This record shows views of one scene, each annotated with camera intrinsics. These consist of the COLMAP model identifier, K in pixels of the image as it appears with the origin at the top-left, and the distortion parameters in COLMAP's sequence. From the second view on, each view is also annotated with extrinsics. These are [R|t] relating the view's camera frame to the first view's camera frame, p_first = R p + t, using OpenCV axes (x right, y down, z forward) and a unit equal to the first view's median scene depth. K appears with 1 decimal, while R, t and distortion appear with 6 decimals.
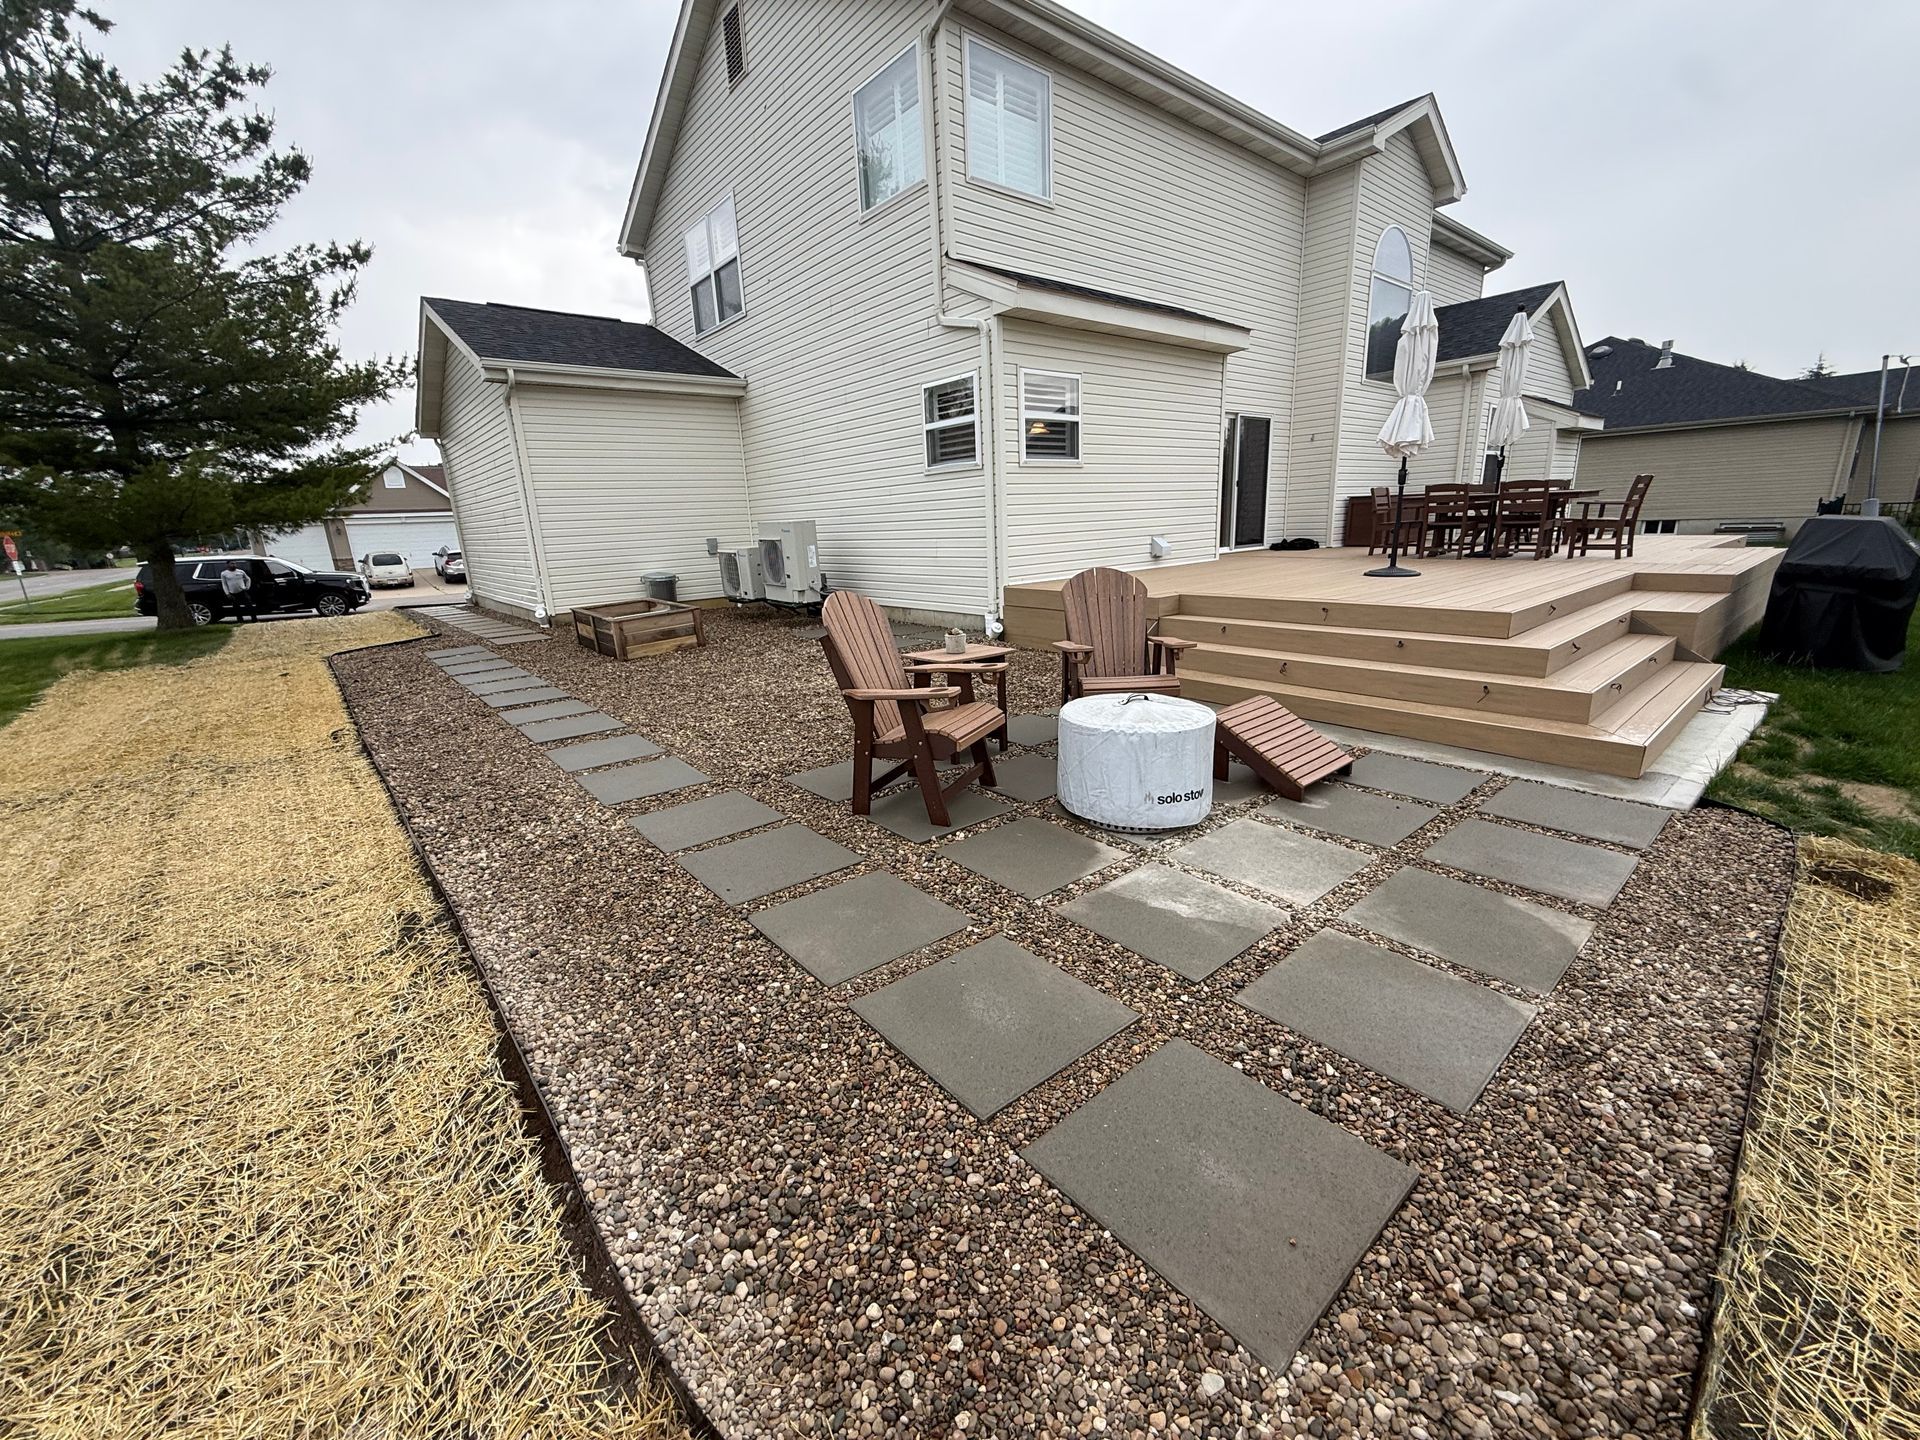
lens RADIAL K [[763.4, 0, 957.5], [0, 763.4, 718.6], [0, 0, 1]] dist [-0.000006, 0.000089]
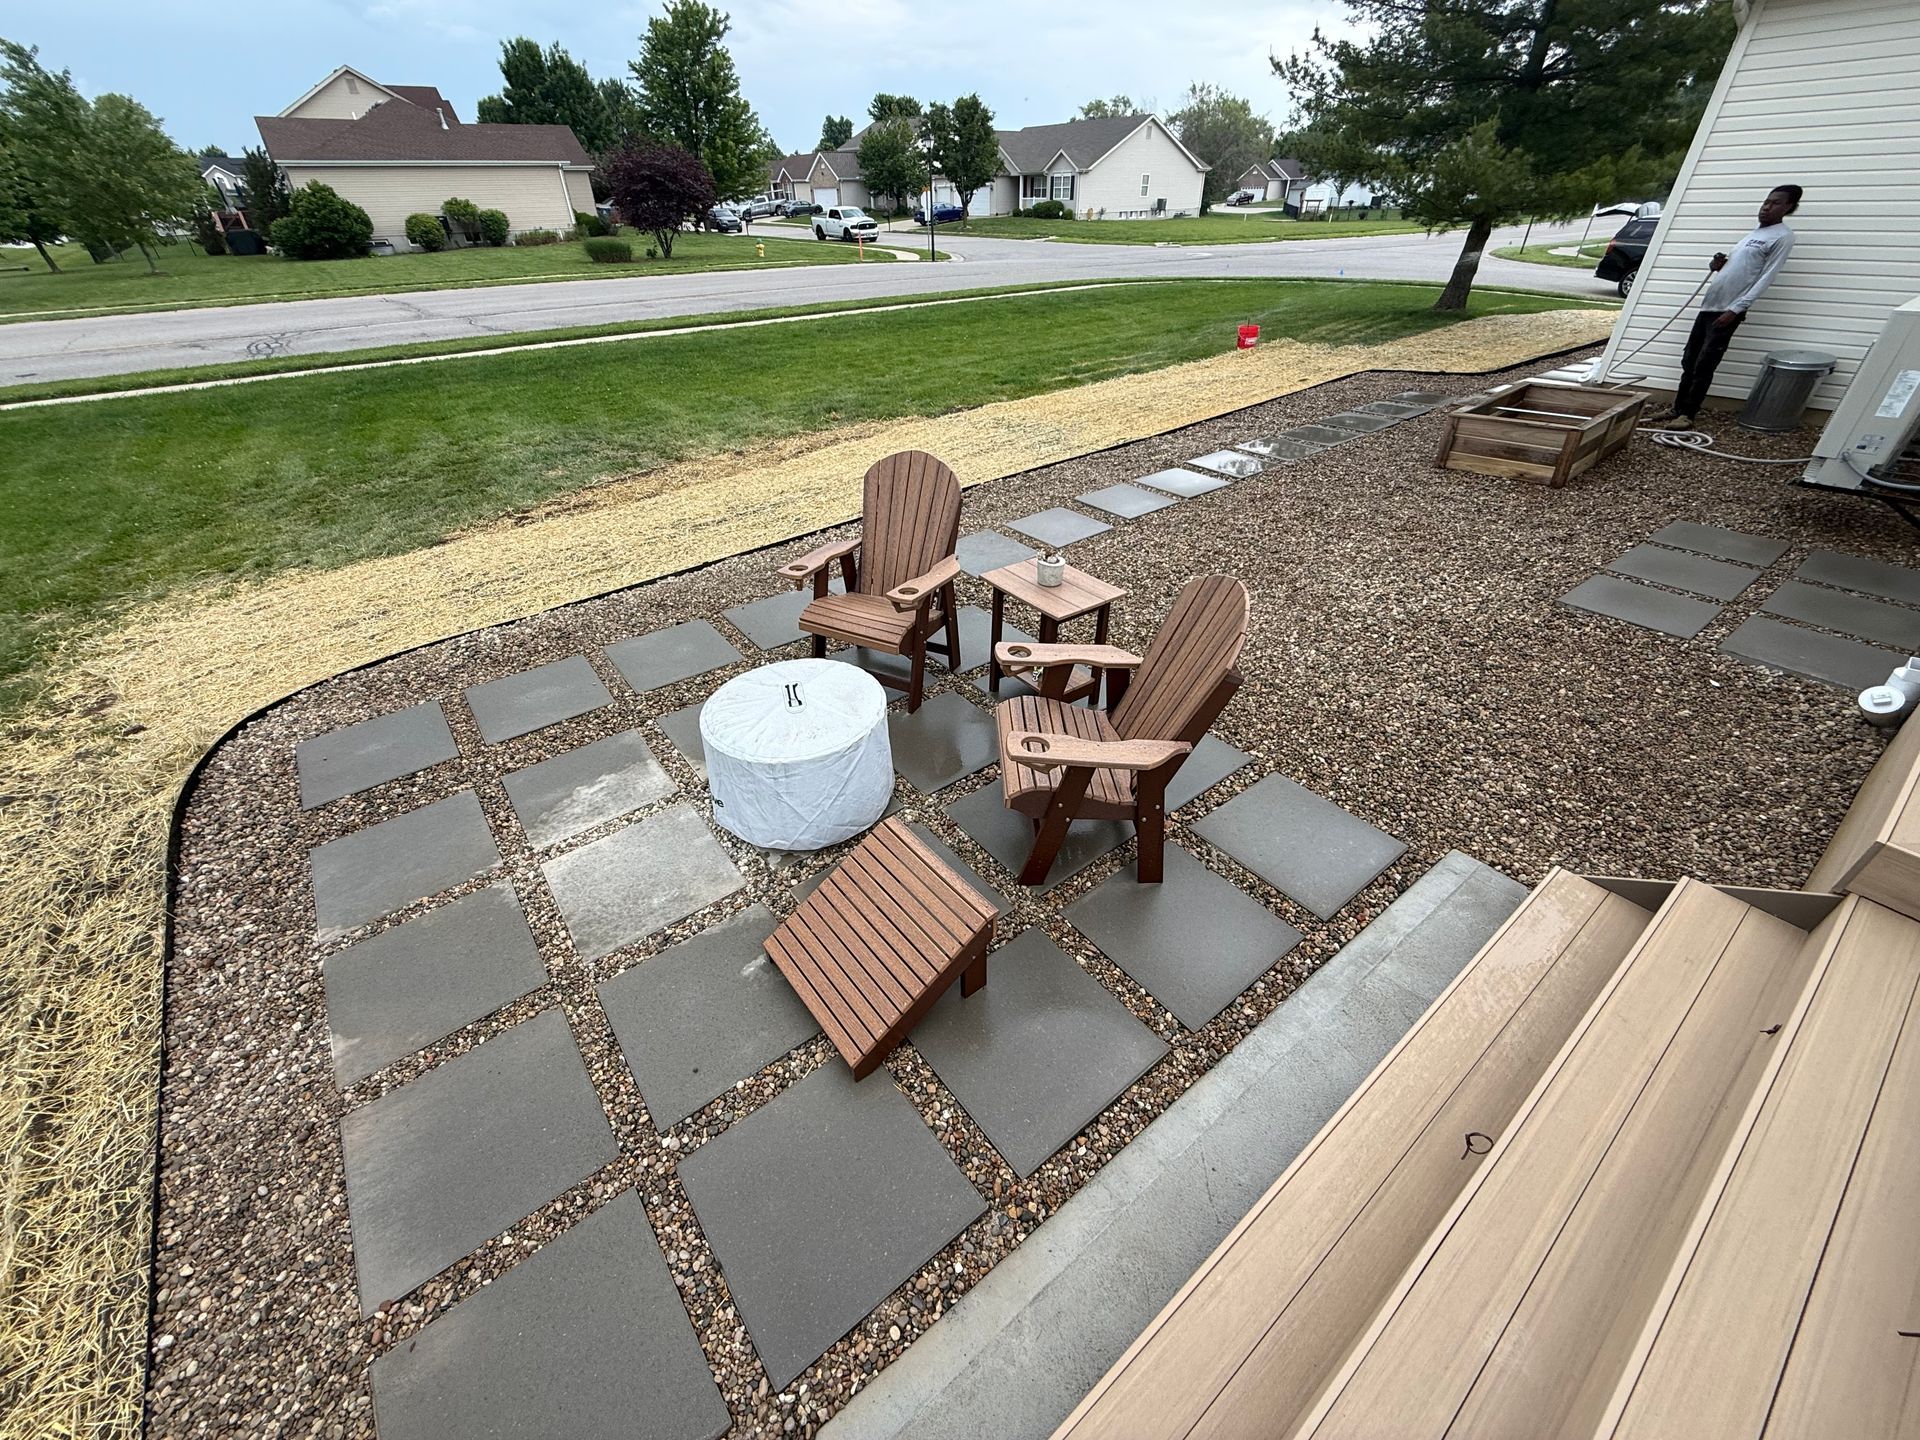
lens RADIAL K [[763.4, 0, 957.3], [0, 763.4, 720.3], [0, 0, 1]] dist [-0.000006, 0.000089]
pose [[-0.039984, 0.603784, -0.796145, 0.399125], [-0.232598, 0.769269, 0.595083, -0.237123], [0.971751, 0.208975, 0.109680, 0.481112]]
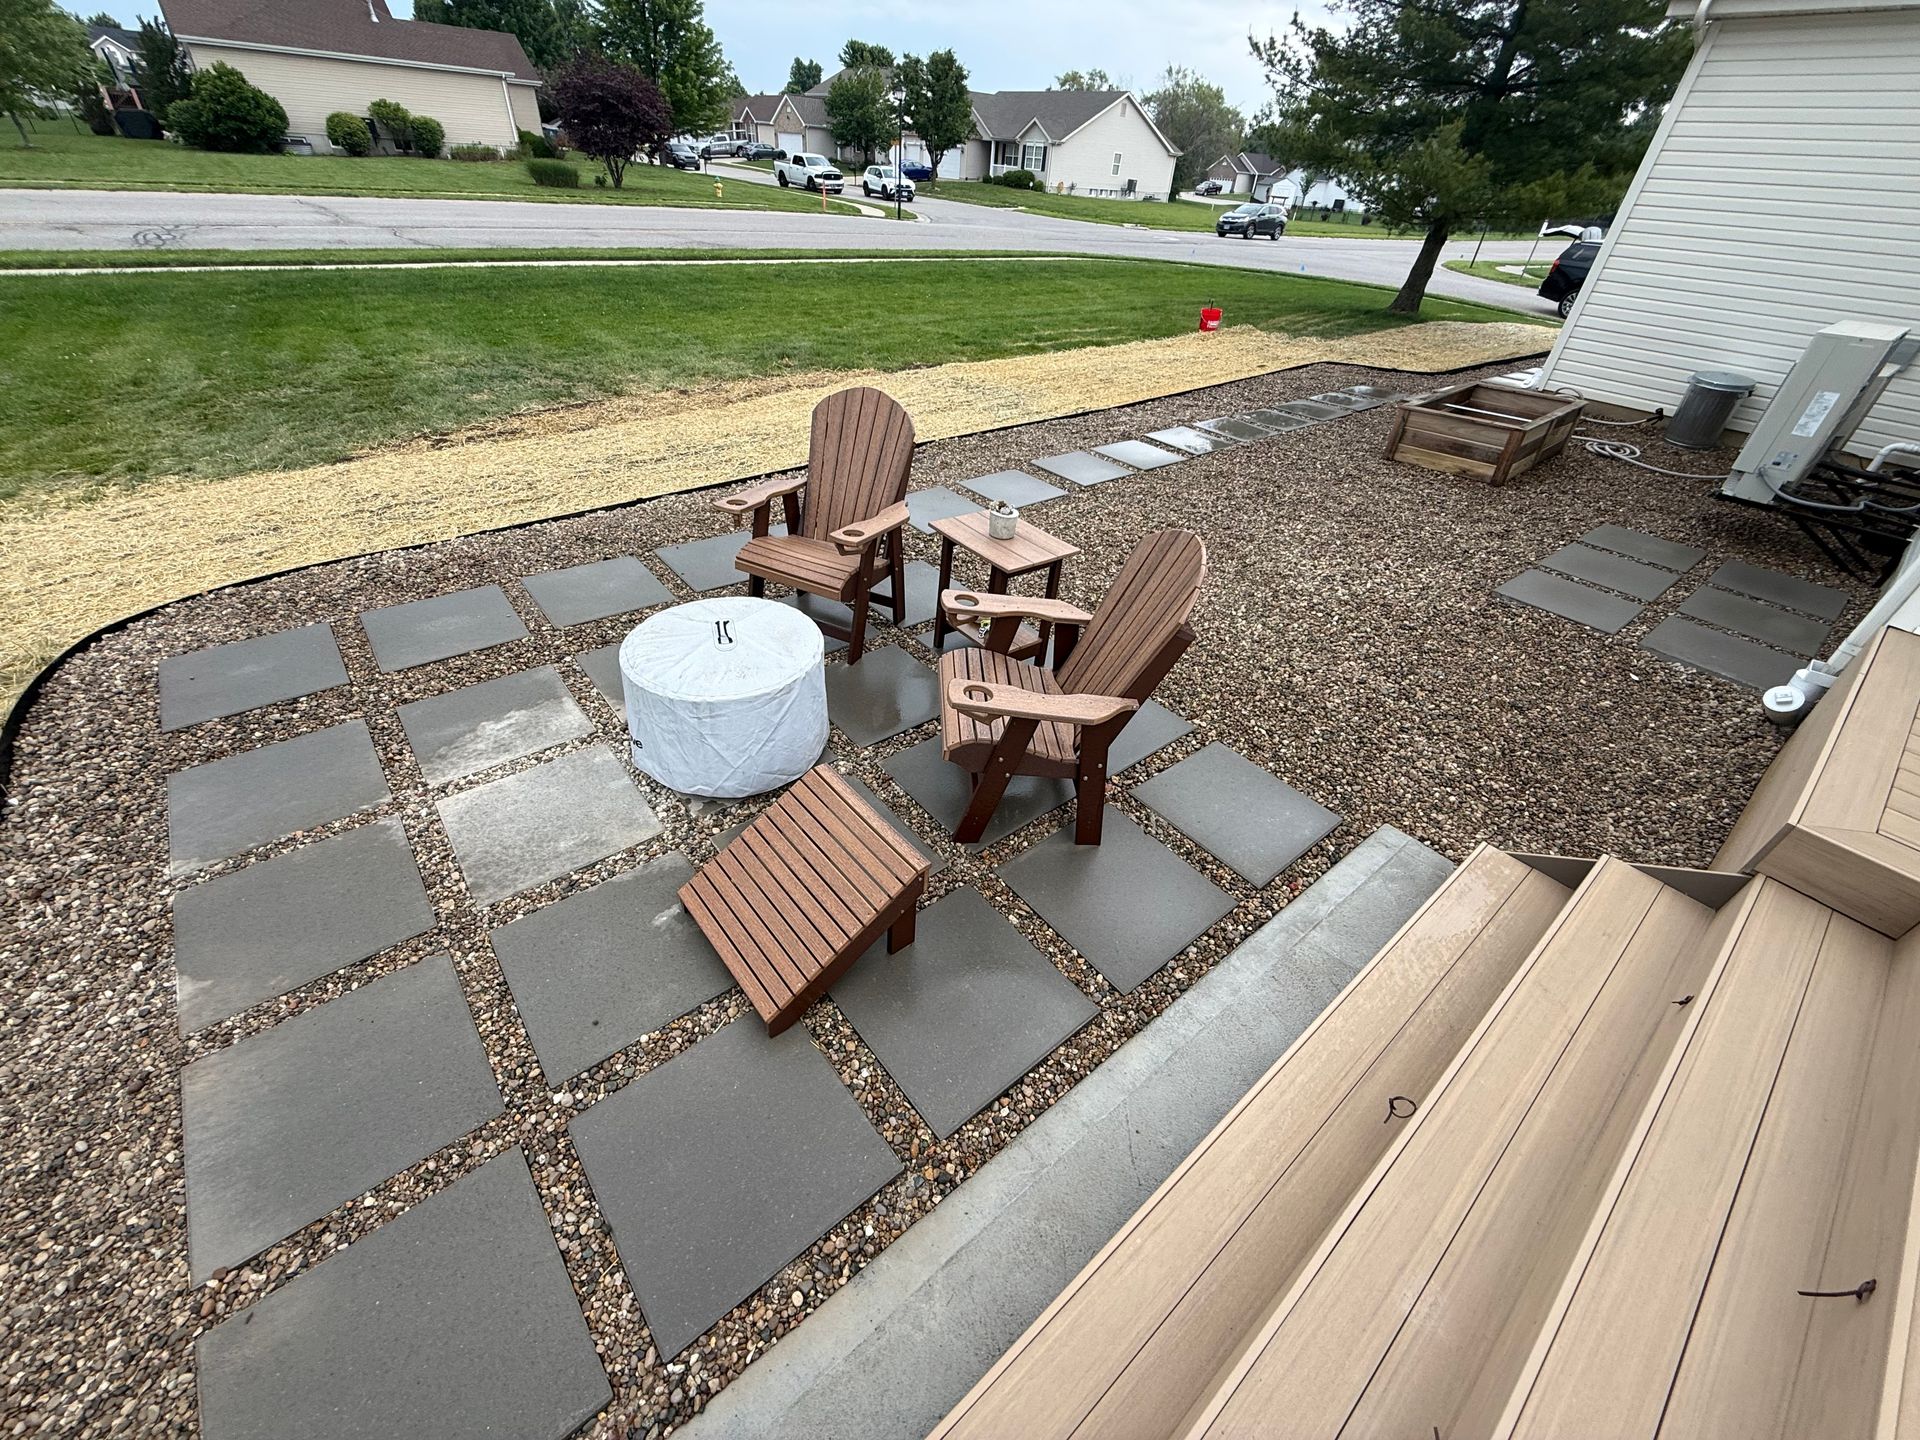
lens RADIAL K [[763.4, 0, 956.9], [0, 763.4, 719.8], [0, 0, 1]] dist [-0.000006, 0.000089]
pose [[-0.012431, 0.627449, -0.778558, 0.393444], [-0.314875, 0.736550, 0.598621, -0.219225], [0.949052, 0.252590, 0.188412, 0.487069]]
